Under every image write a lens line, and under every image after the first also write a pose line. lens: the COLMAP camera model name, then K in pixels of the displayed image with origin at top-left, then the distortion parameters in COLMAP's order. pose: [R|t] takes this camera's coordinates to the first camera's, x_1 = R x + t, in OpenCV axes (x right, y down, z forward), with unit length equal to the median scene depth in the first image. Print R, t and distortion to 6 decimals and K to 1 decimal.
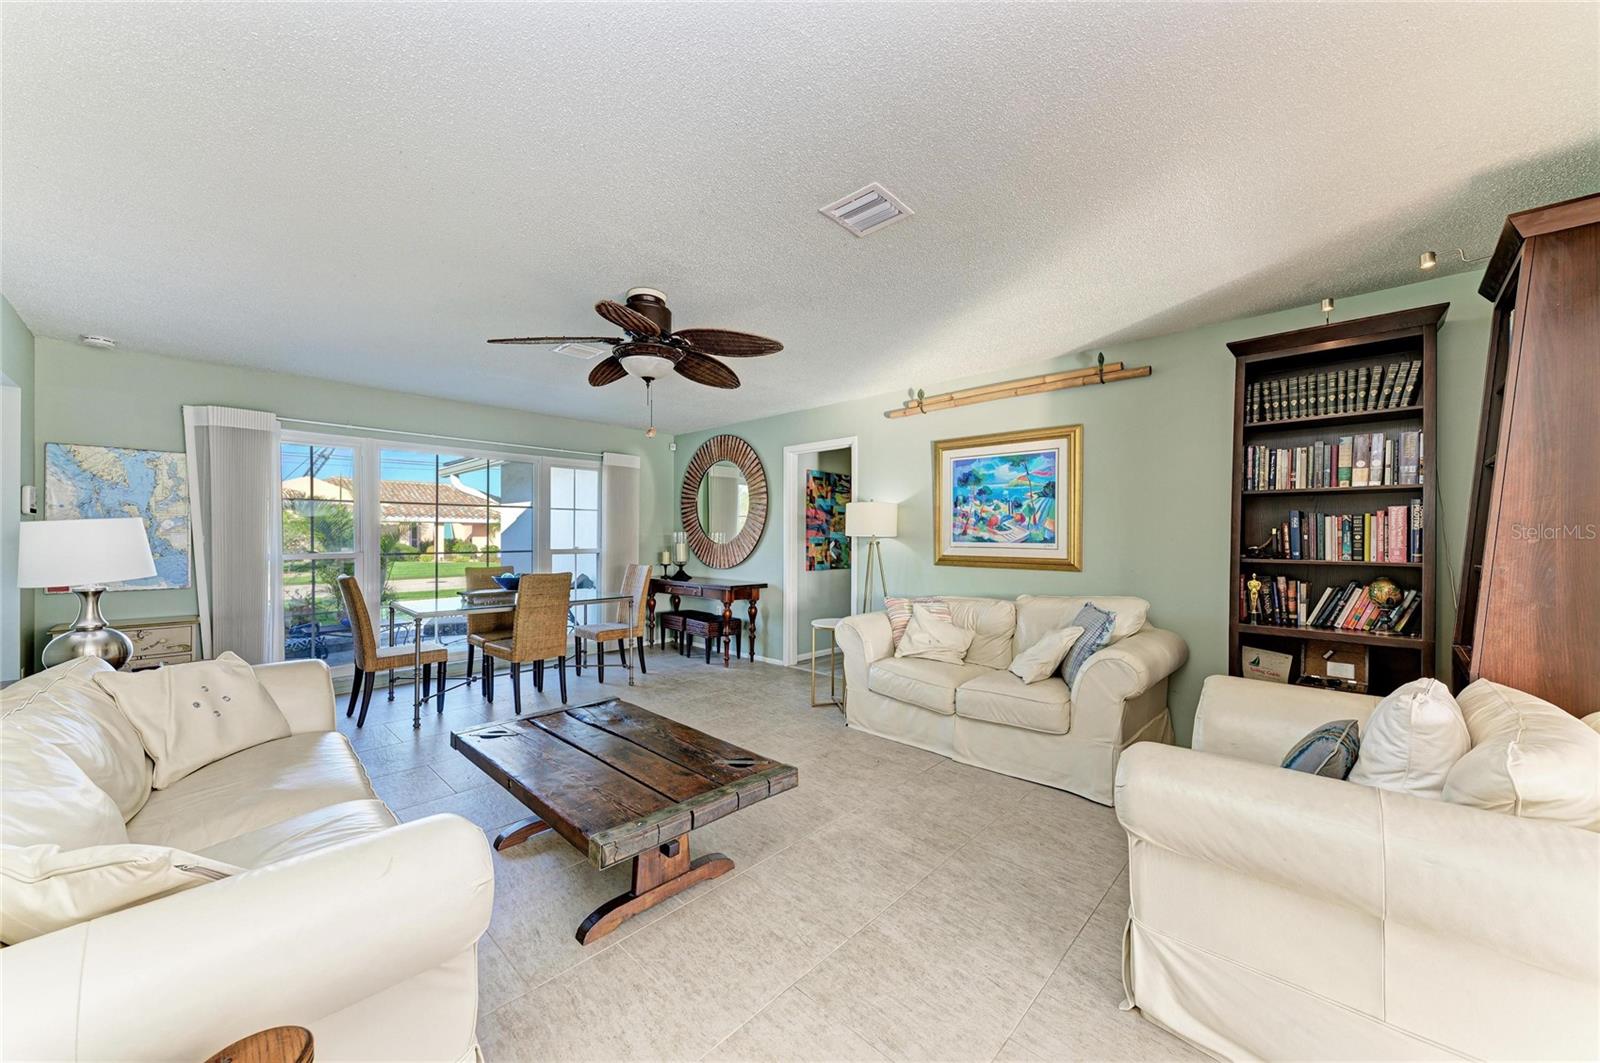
lens RADIAL K [[583.5, 0, 805.3], [0, 583.5, 530.8], [0, 0, 1]] dist [0.011411, -0.002405]
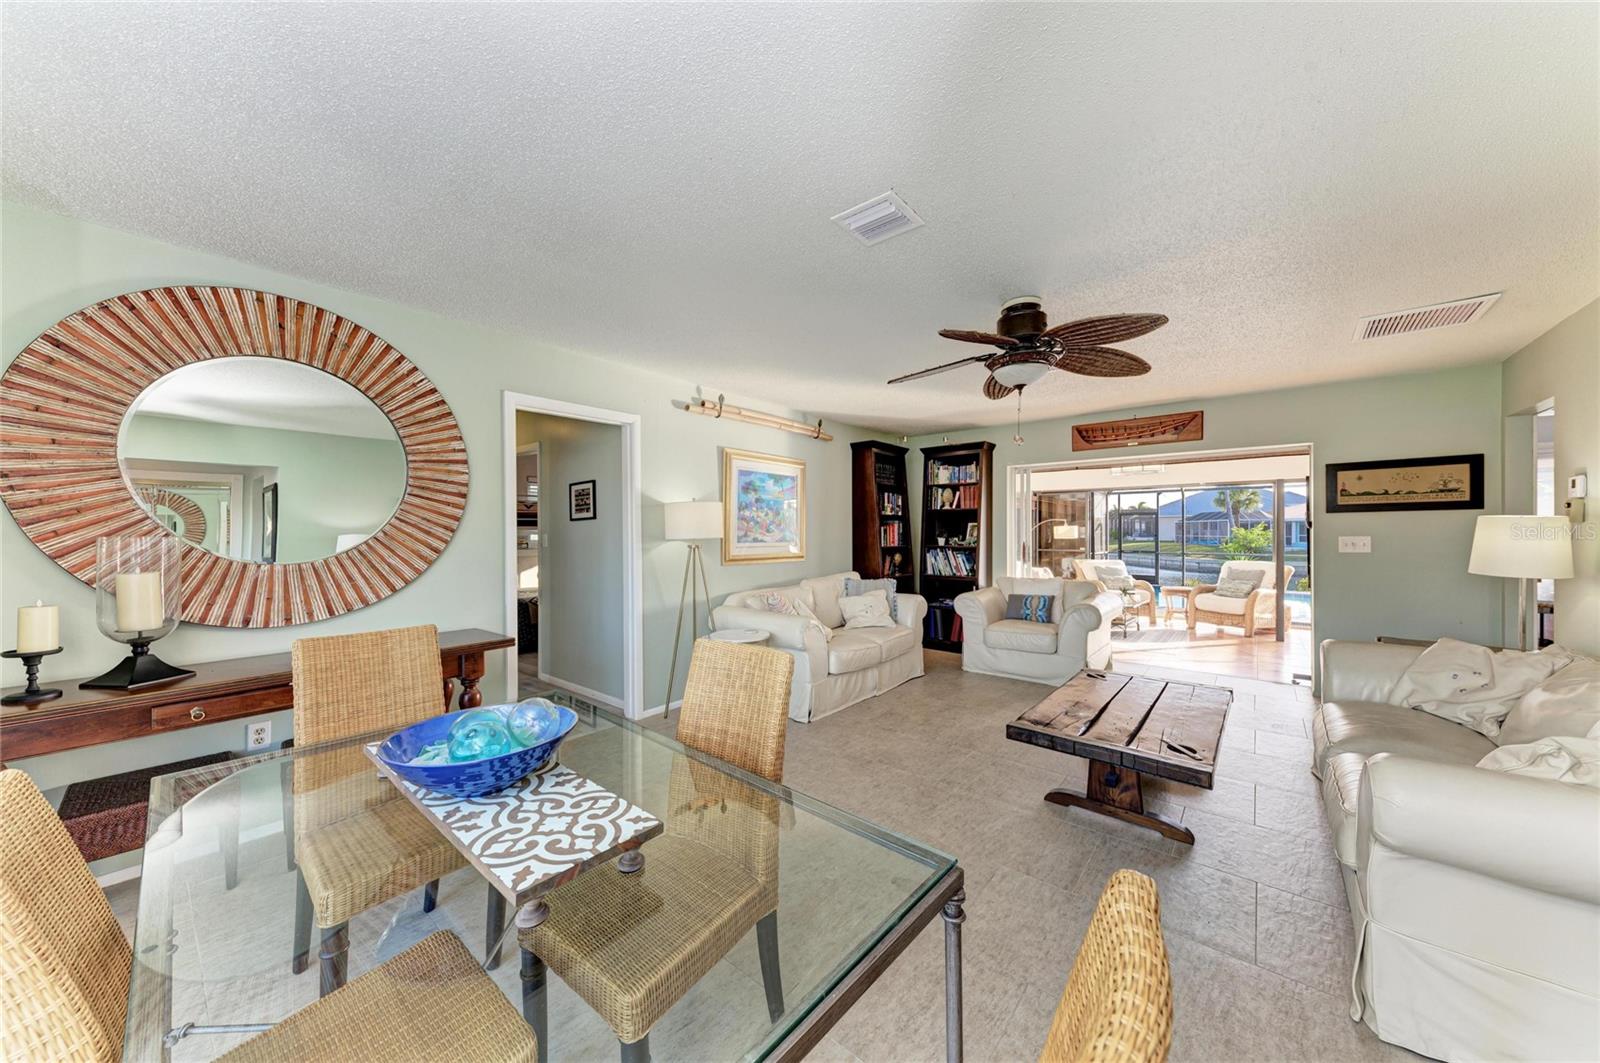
lens RADIAL K [[543.2, 0, 792.4], [0, 543.2, 532.2], [0, 0, 1]] dist [0.001710, -0.000411]
pose [[-0.058653, -0.002858, 0.998274, -0.813328], [-0.004588, 0.999986, 0.002594, -0.004718], [-0.998268, -0.004428, -0.058666, 1.000483]]
